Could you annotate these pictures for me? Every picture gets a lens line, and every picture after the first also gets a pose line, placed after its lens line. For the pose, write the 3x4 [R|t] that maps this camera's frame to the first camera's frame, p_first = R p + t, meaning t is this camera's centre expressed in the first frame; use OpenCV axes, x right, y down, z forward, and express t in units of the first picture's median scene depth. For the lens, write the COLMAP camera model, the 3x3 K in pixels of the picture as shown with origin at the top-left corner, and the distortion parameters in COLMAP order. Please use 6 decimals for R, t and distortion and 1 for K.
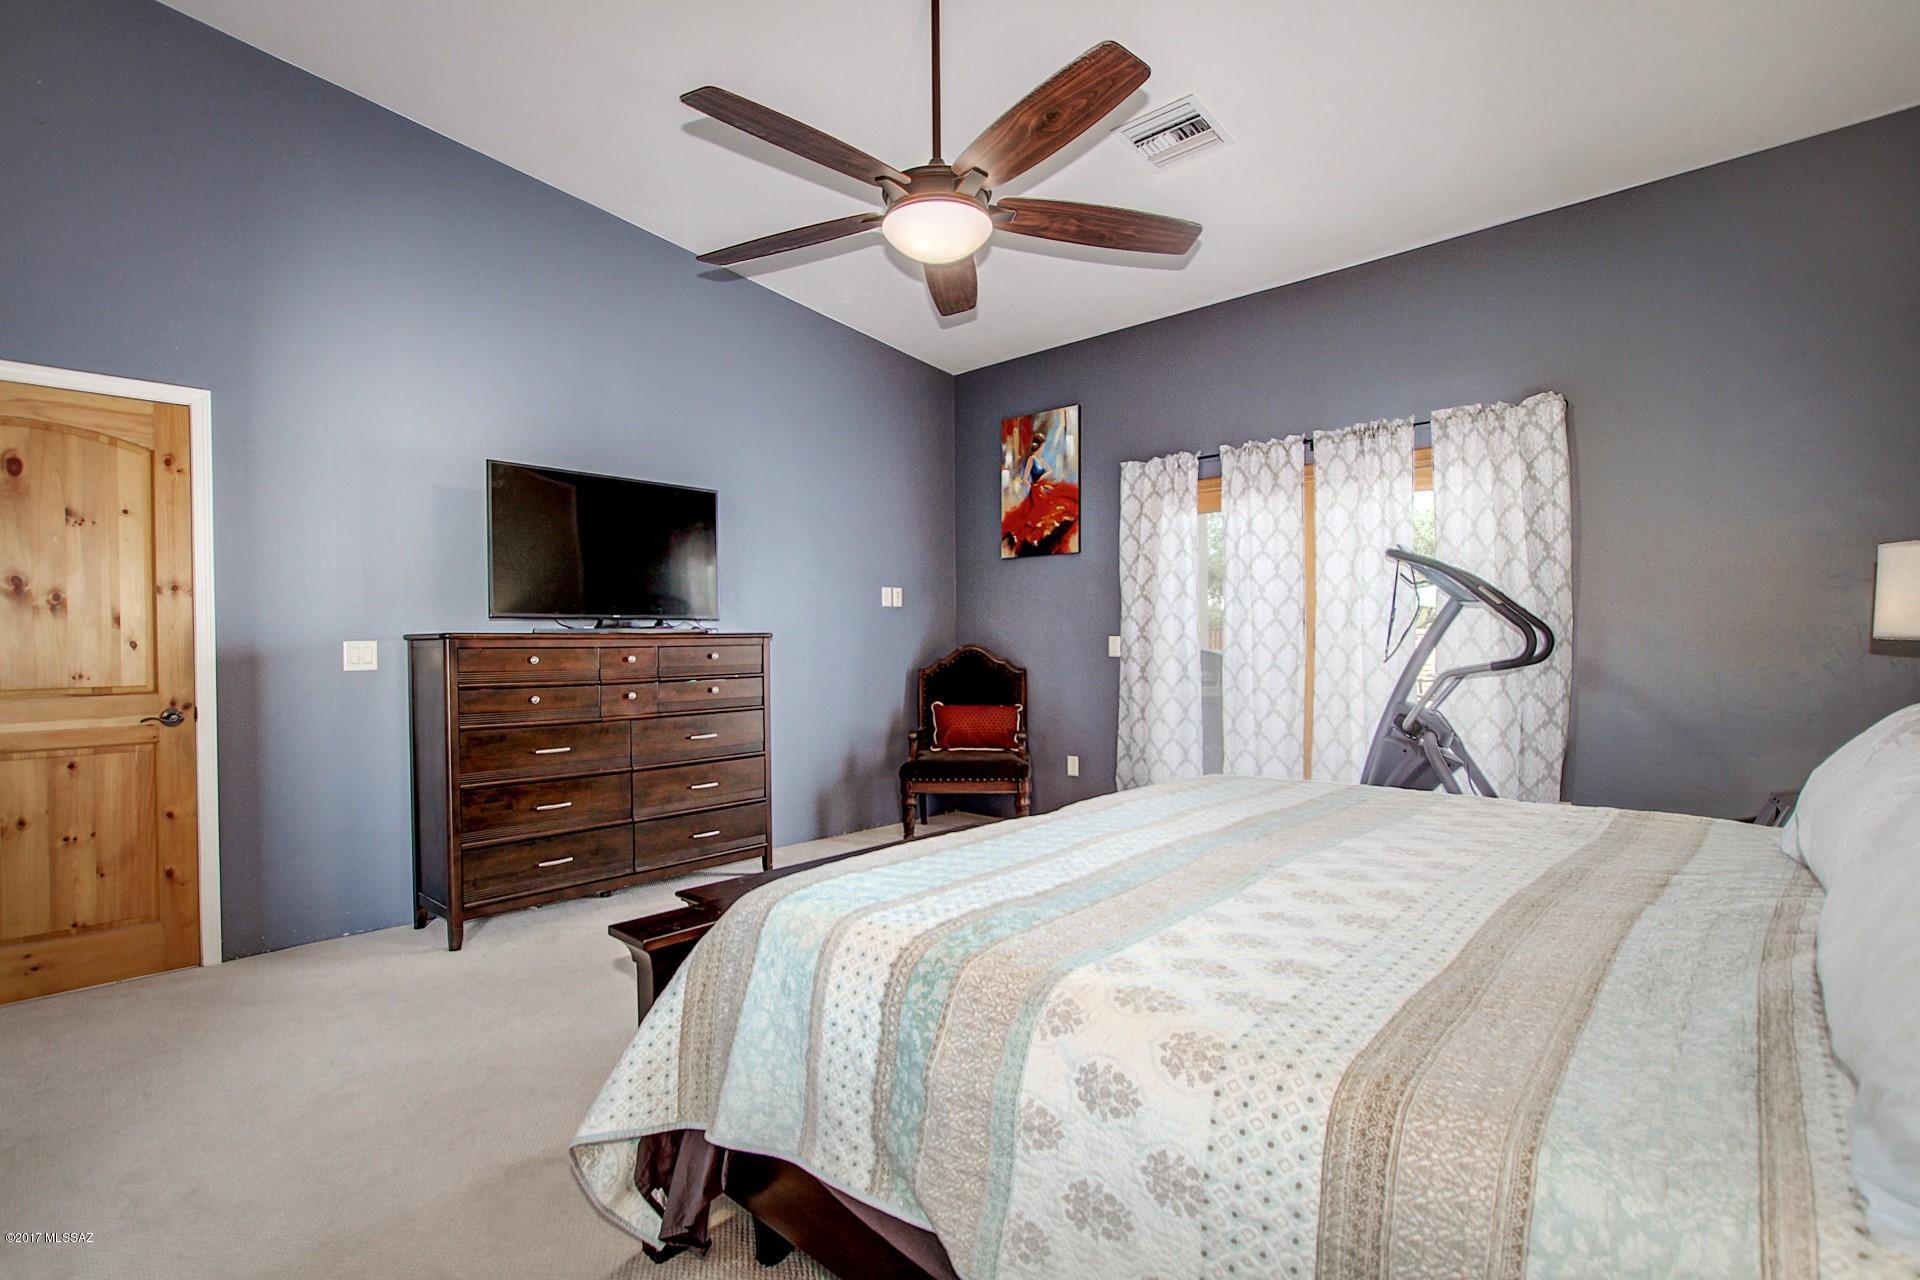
lens RADIAL K [[903.2, 0, 963.8], [0, 903.2, 642.3], [0, 0, 1]] dist [-0.024463, 0.002354]
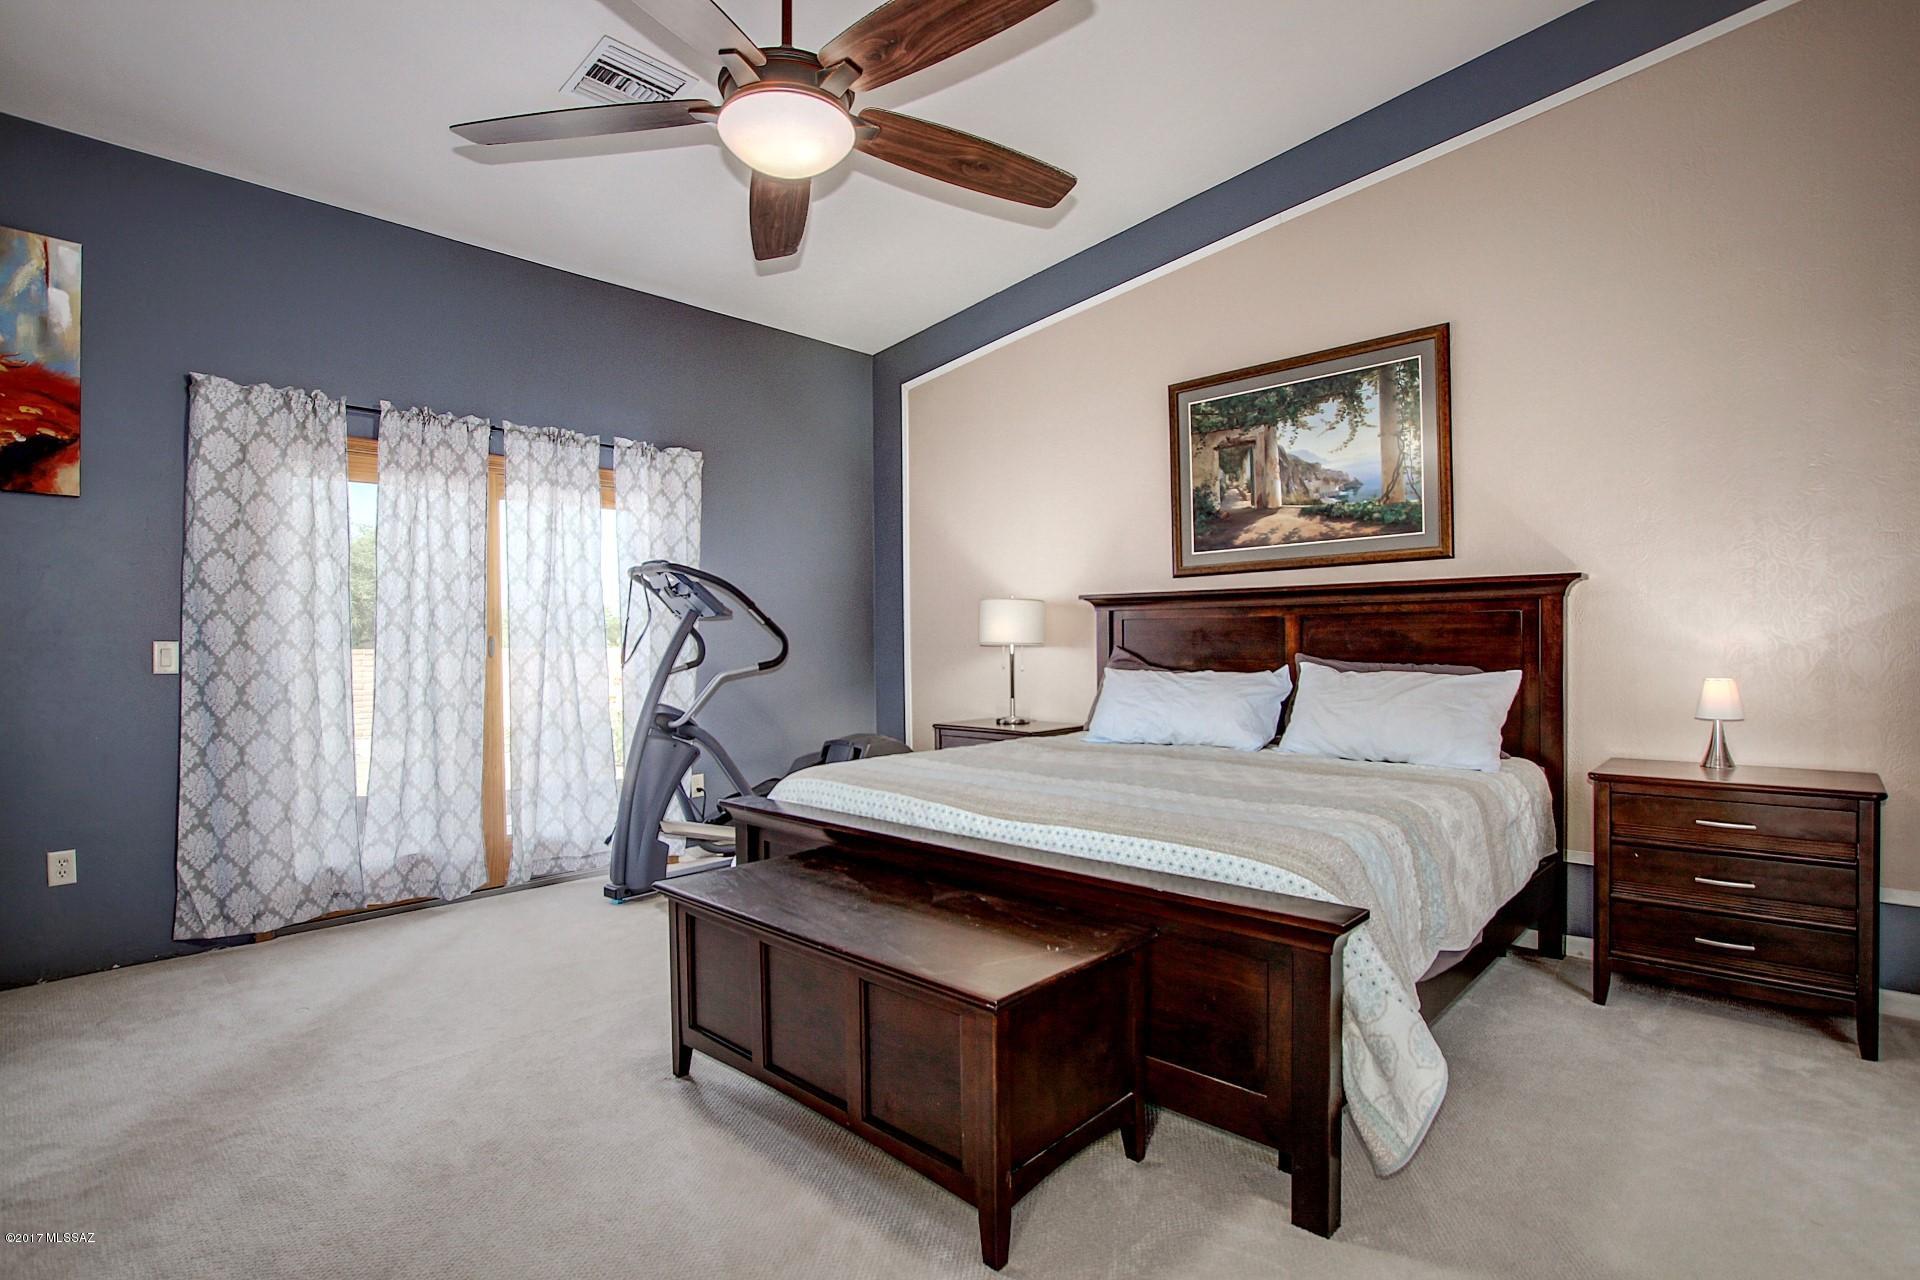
lens RADIAL K [[903.2, 0, 953.2], [0, 903.2, 645.1], [0, 0, 1]] dist [-0.024463, 0.002354]
pose [[0.039005, 0.005880, 0.999222, -0.467691], [0.007322, 0.999954, -0.006170, 0.003900], [-0.999212, 0.007556, 0.038960, 0.465204]]
